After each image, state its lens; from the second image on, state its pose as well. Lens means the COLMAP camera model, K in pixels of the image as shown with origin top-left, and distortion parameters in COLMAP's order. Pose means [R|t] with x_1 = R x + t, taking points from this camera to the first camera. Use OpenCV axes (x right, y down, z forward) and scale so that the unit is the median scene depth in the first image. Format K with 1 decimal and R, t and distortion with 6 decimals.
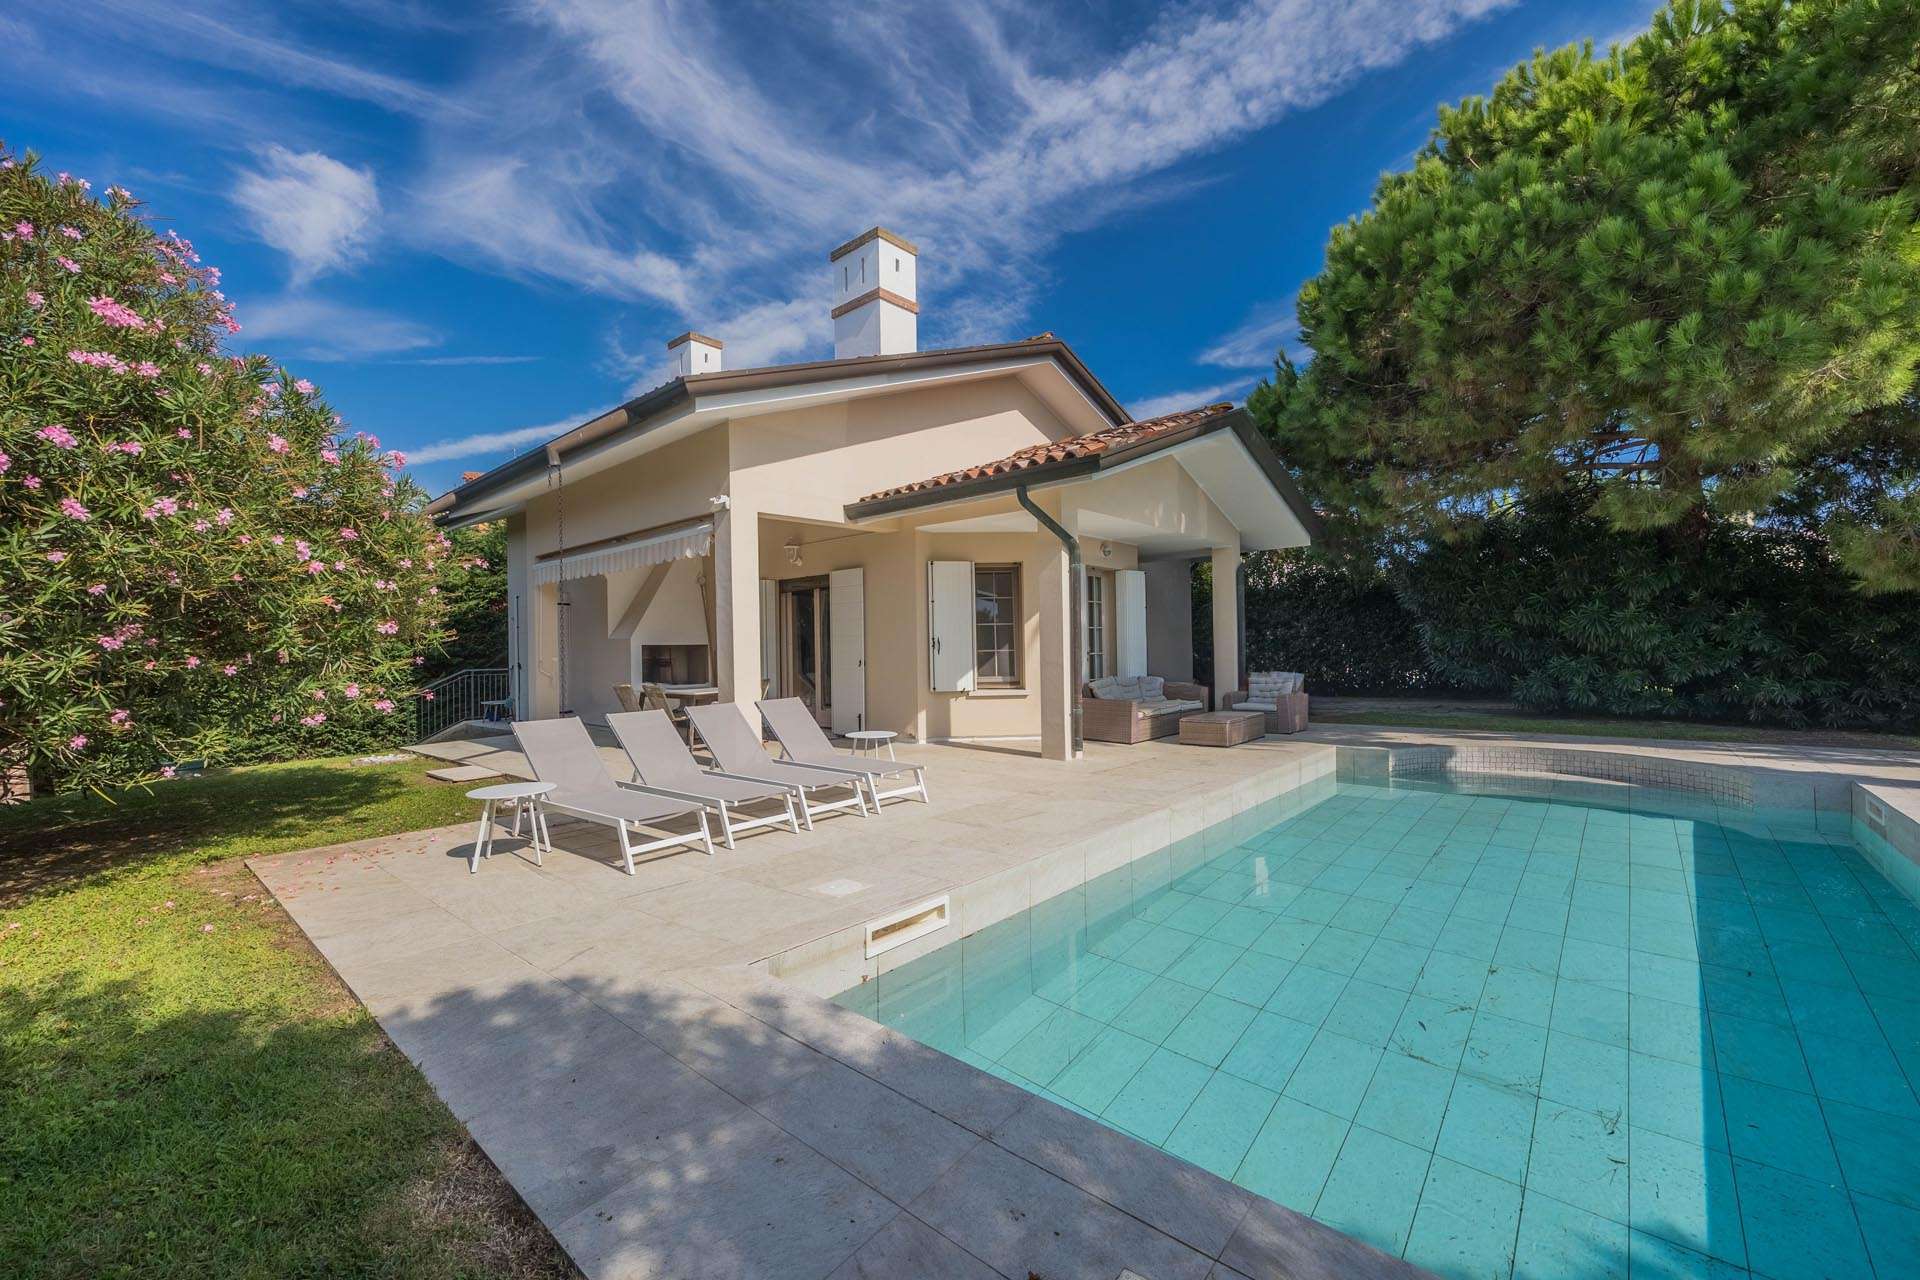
lens RADIAL K [[778.9, 0, 961.5], [0, 778.9, 645.1], [0, 0, 1]] dist [-0.001175, -0.000143]
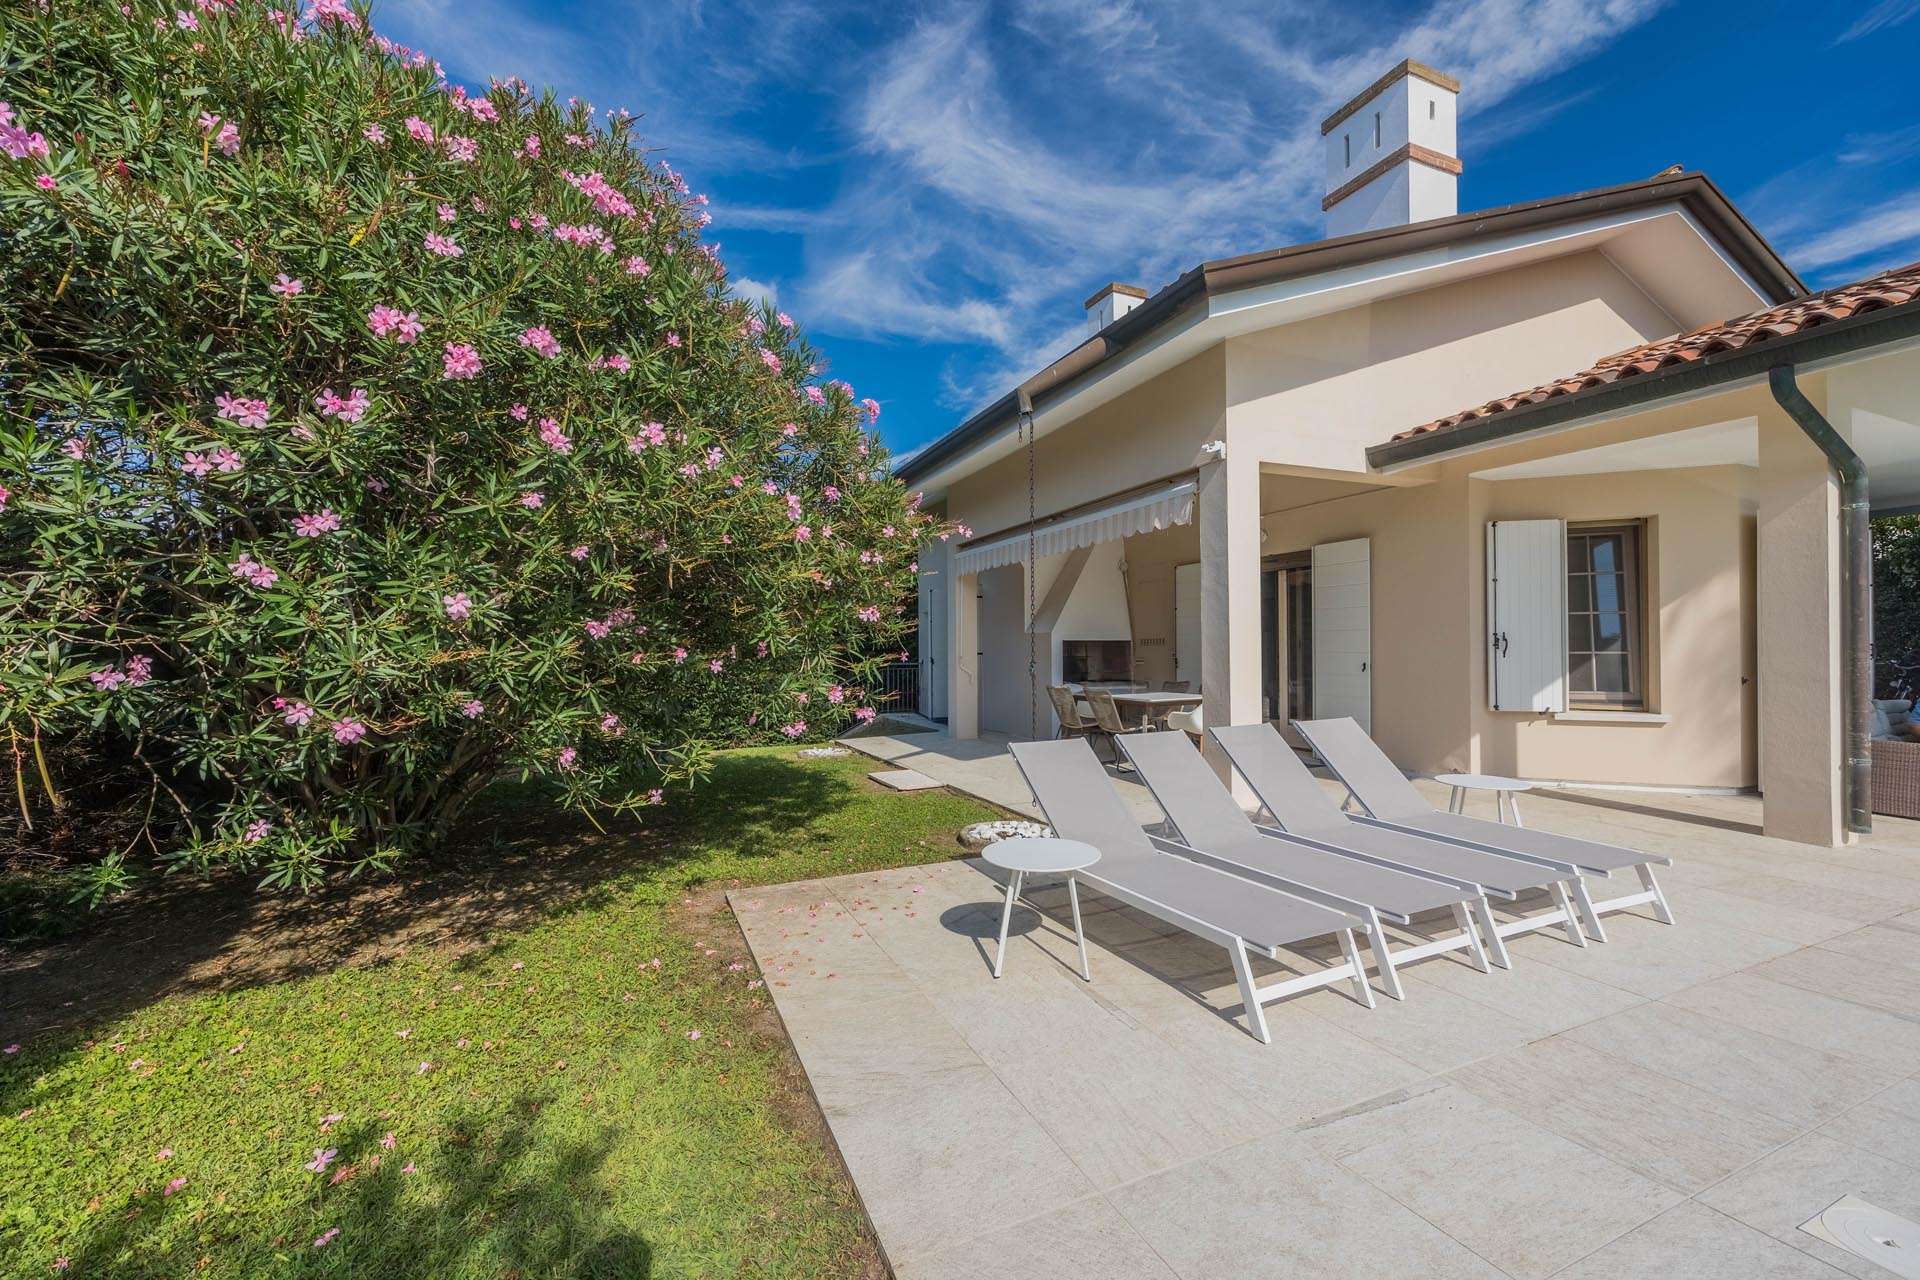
lens RADIAL K [[778.9, 0, 961.5], [0, 778.9, 645.1], [0, 0, 1]] dist [-0.001175, -0.000143]
pose [[0.908483, 0.010199, -0.417798, -0.230030], [-0.009034, 0.999948, 0.004767, 0.003209], [0.417824, -0.000556, 0.908528, 0.231760]]
